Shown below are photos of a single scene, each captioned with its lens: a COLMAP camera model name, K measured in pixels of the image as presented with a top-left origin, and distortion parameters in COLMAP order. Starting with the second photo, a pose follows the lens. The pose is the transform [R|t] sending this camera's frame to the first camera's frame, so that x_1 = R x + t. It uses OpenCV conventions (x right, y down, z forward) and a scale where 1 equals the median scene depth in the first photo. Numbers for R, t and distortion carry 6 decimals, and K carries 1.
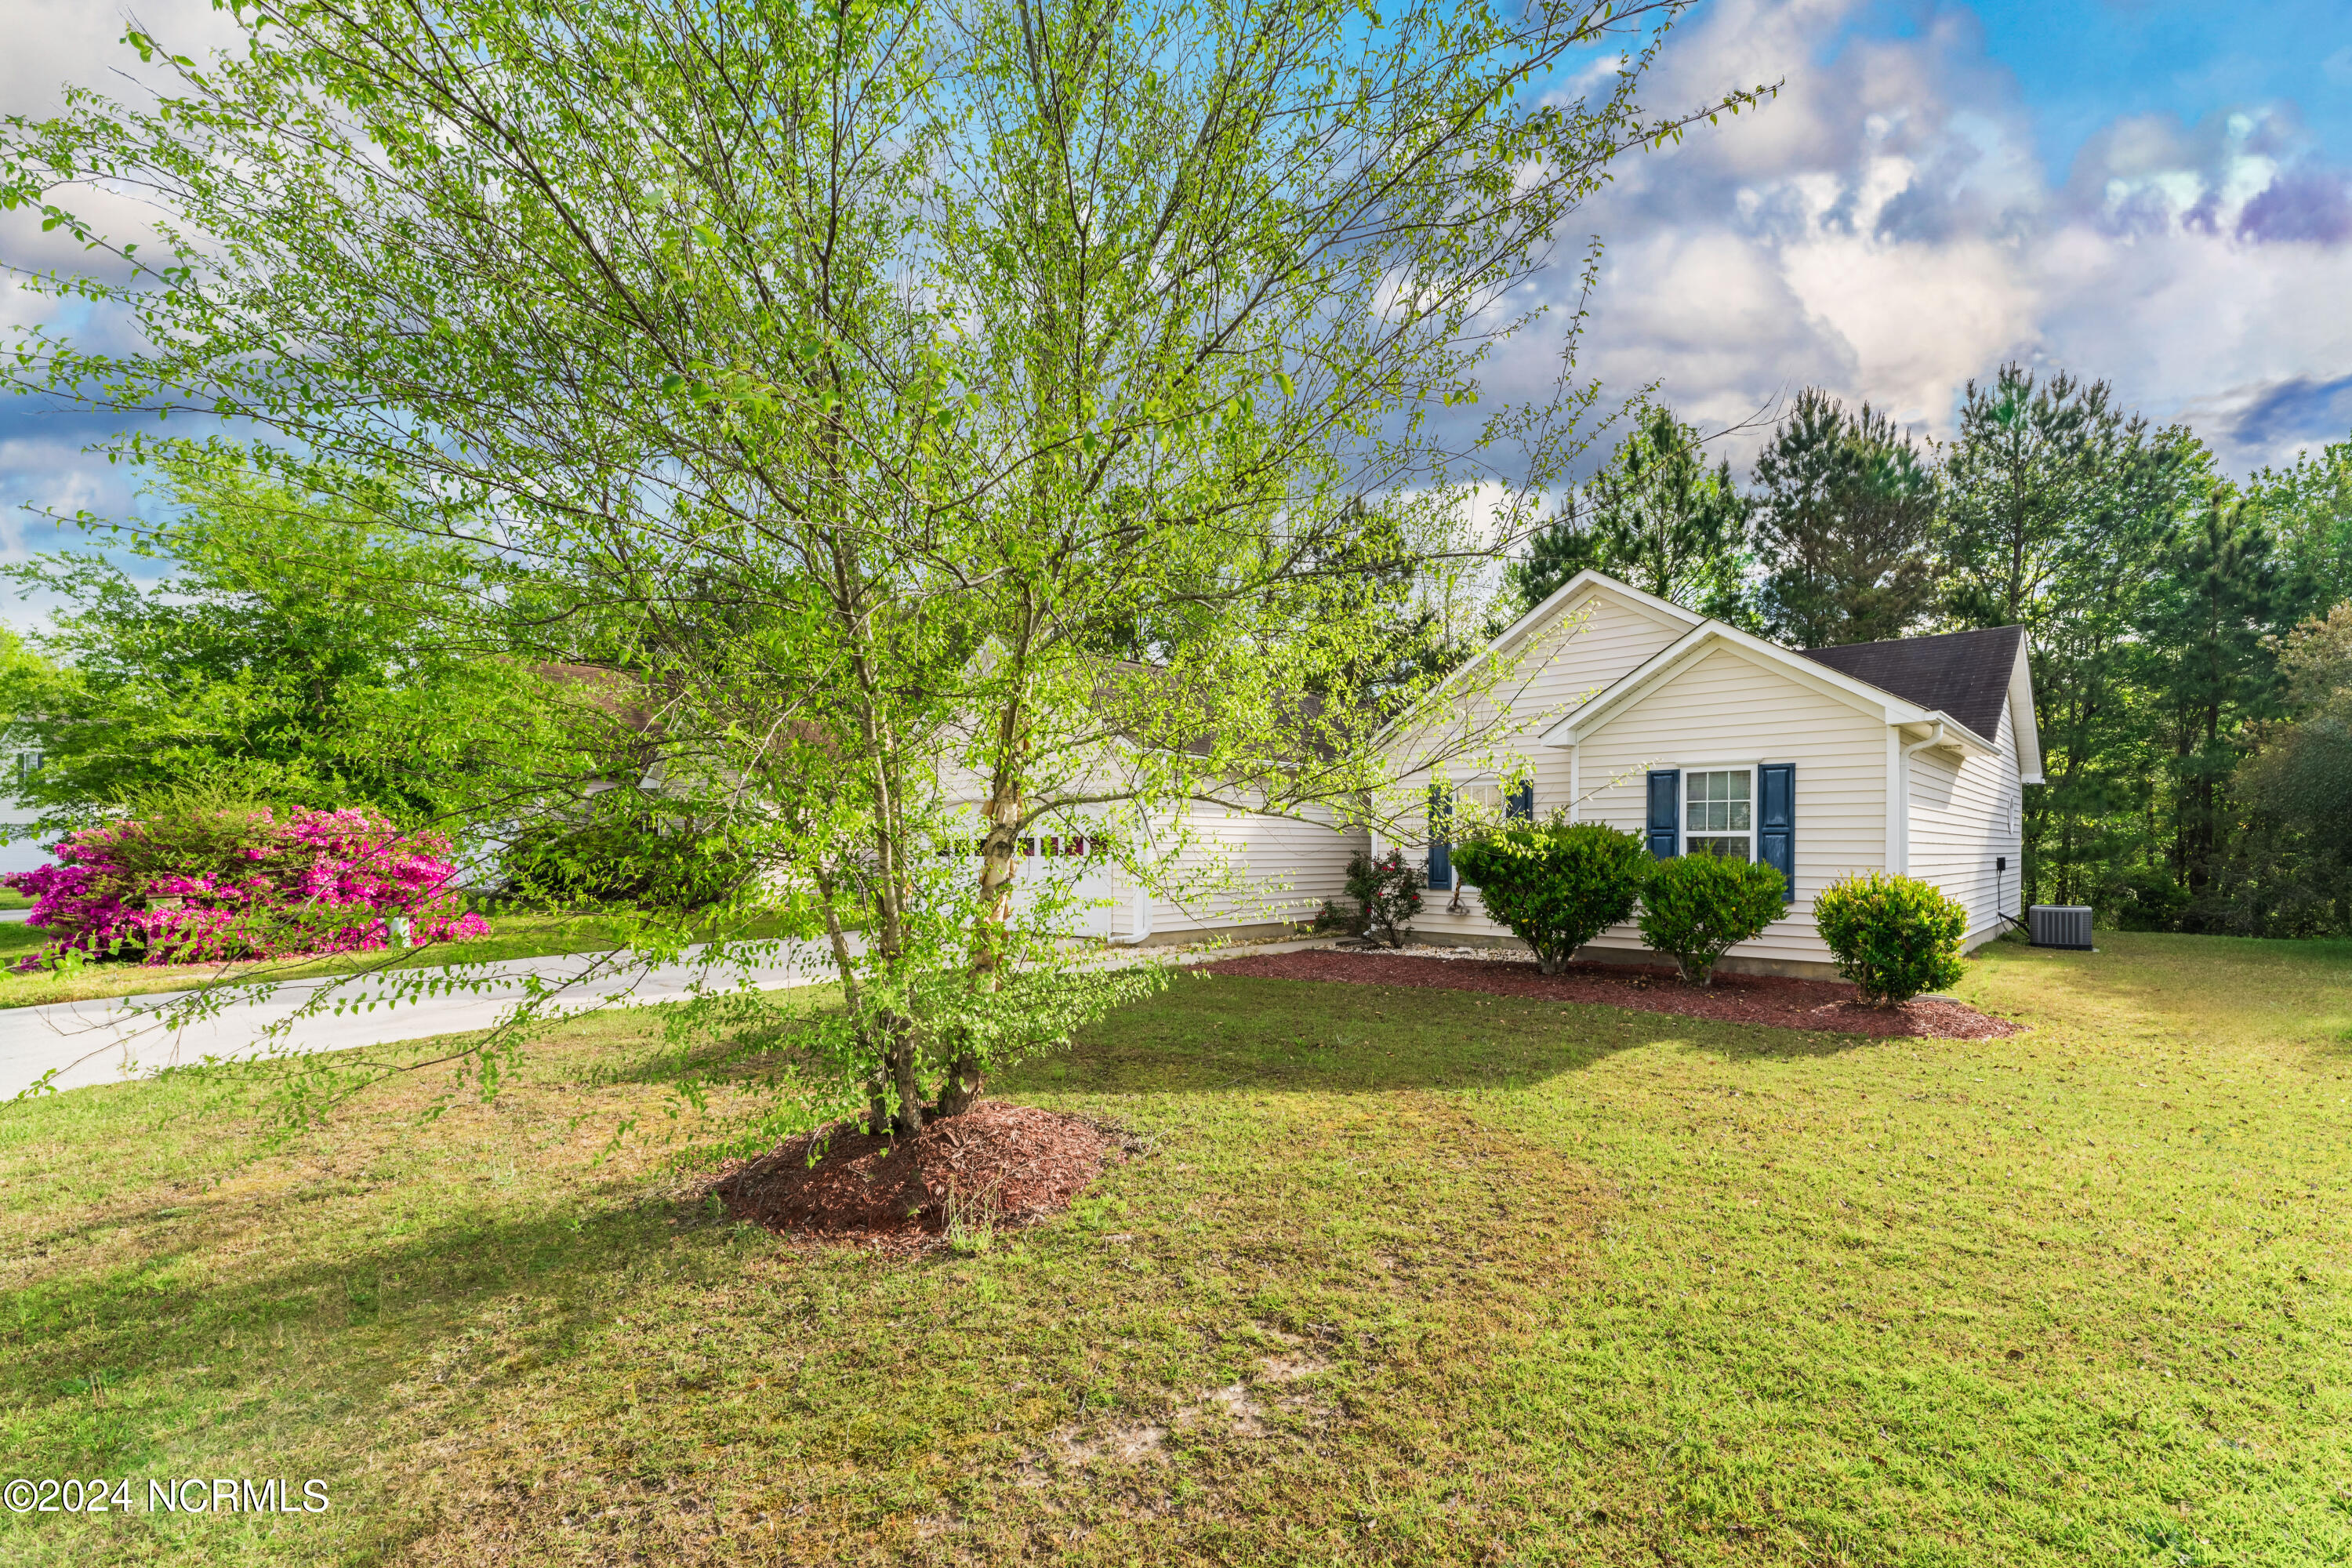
lens RADIAL K [[994.7, 0, 1242.8], [0, 994.7, 863.4], [0, 0, 1]] dist [0.001479, 0.000198]
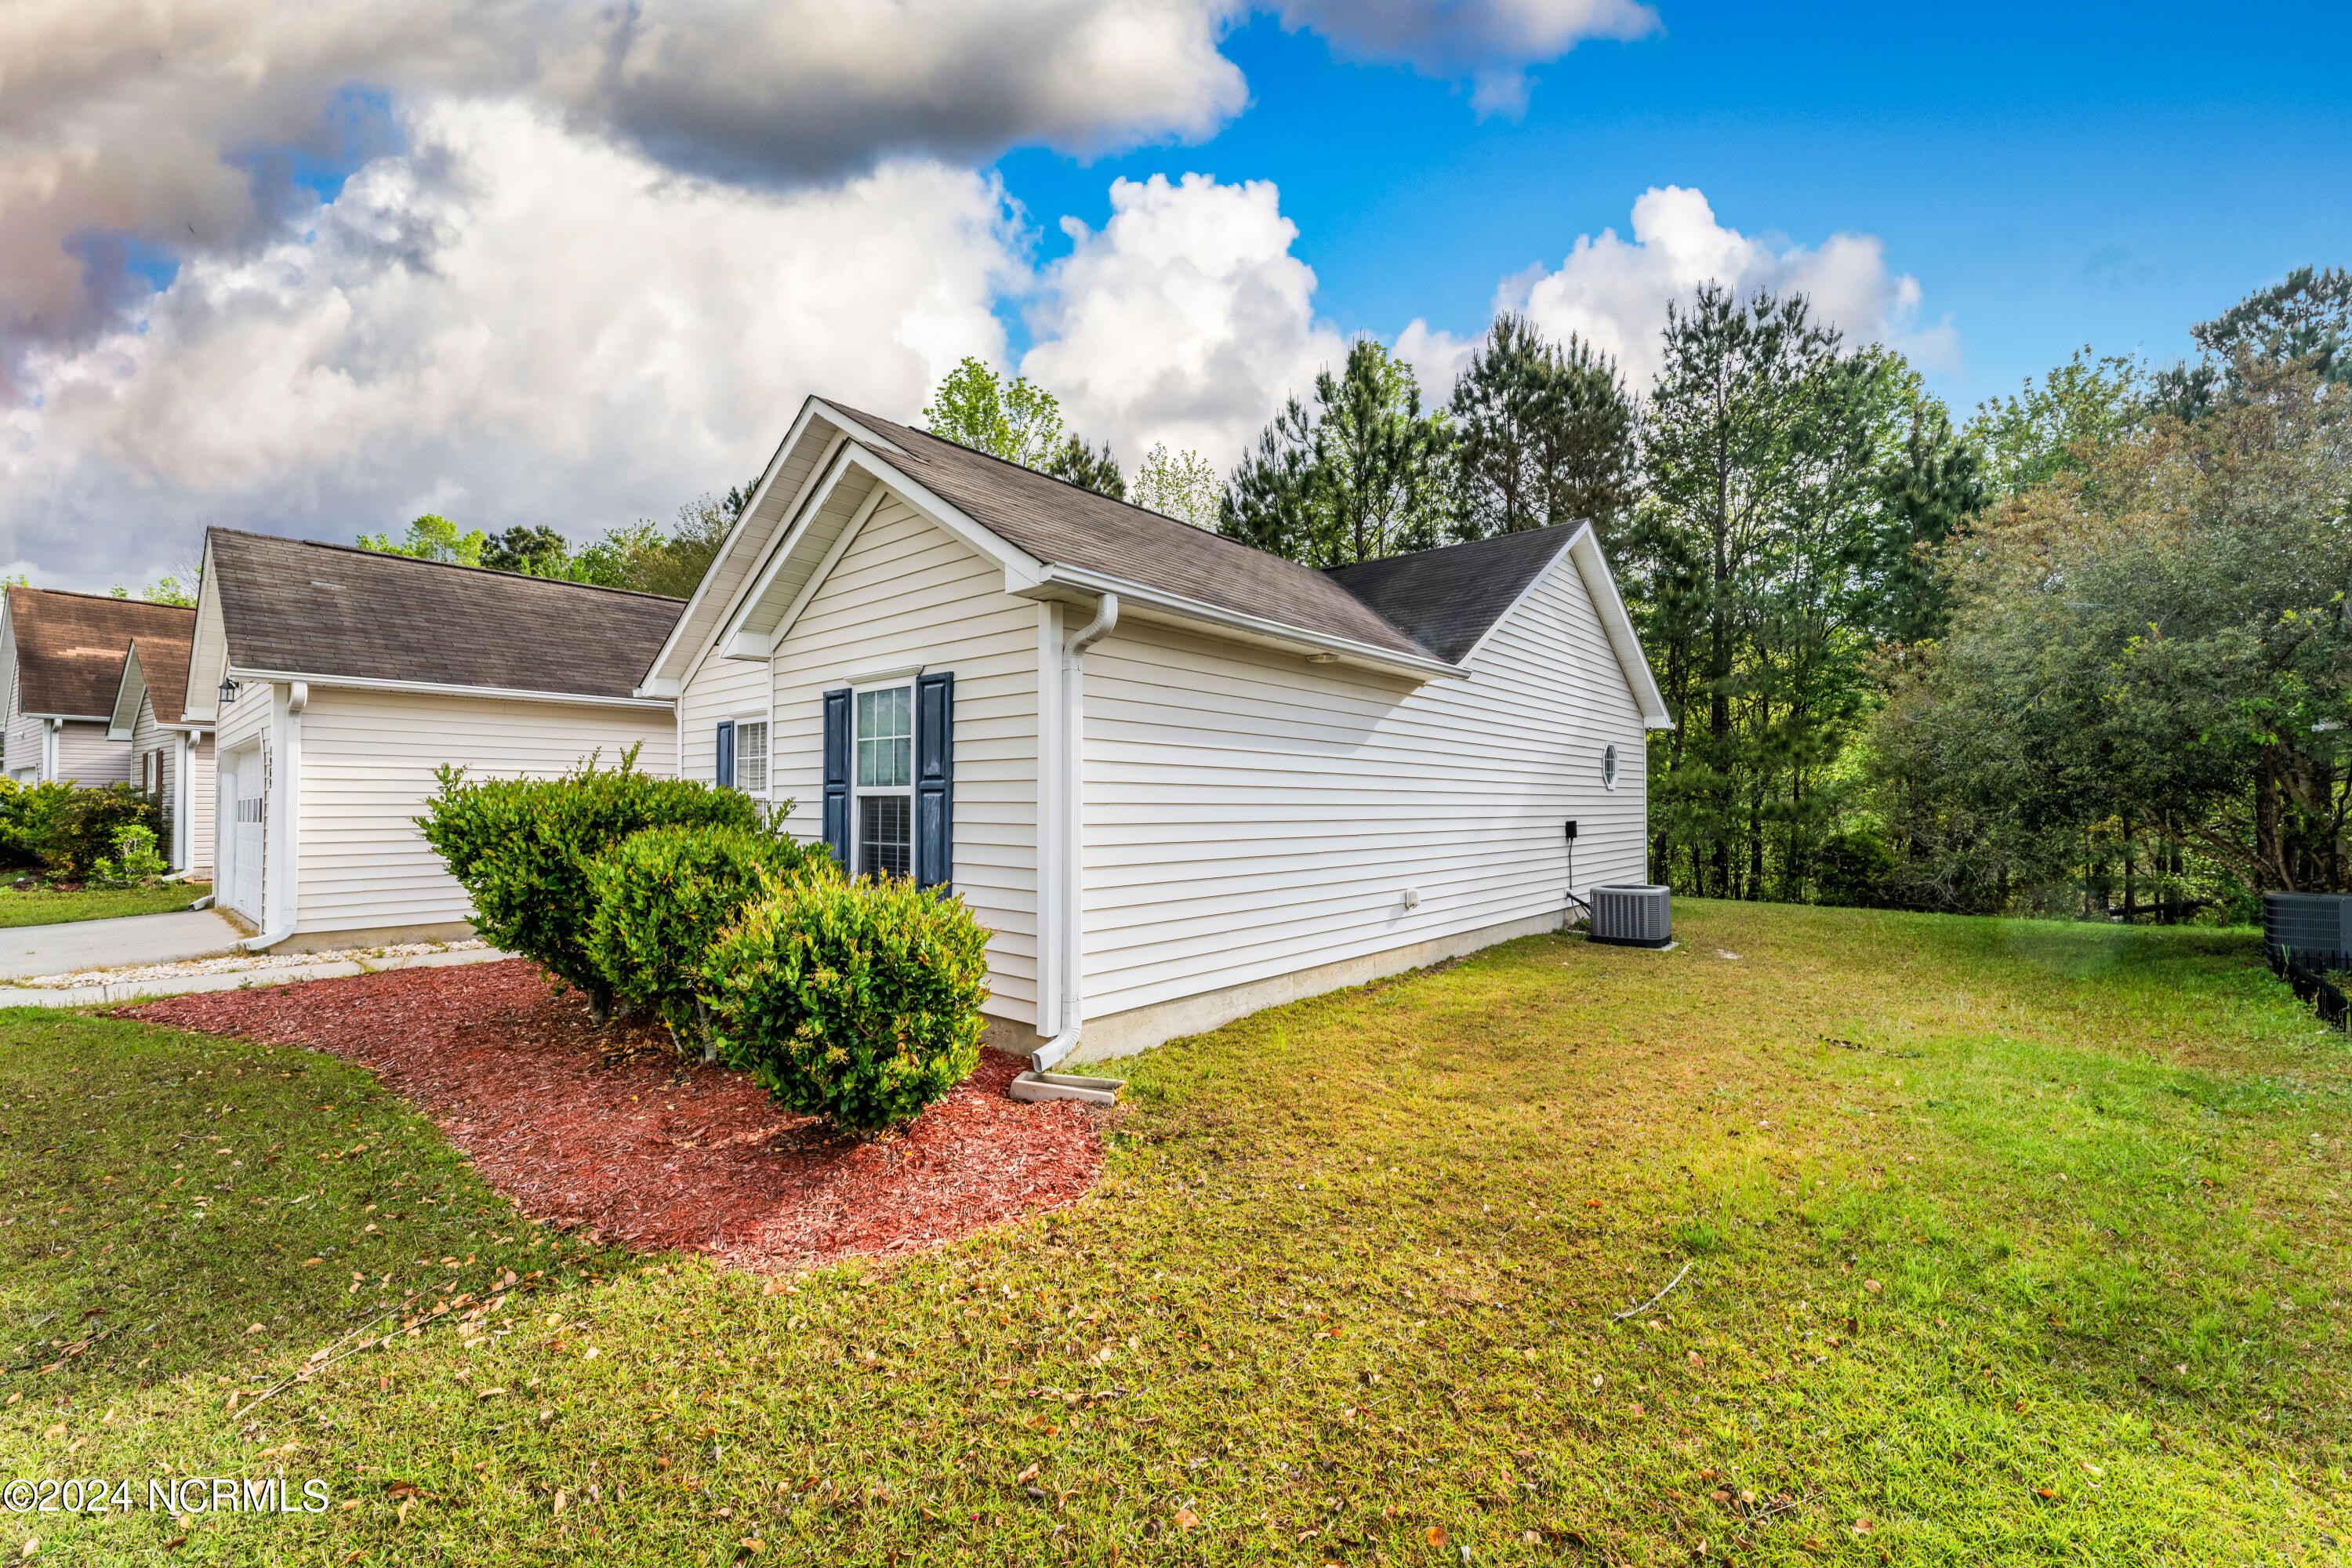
lens RADIAL K [[919.1, 0, 1170.3], [0, 919.1, 781.0], [0, 0, 1]] dist [-0.001465, -0.000033]
pose [[0.999951, -0.000697, 0.009900, 0.286372], [0.001107, 0.999136, -0.041537, -0.005302], [-0.009863, 0.041546, 0.999088, 0.190687]]
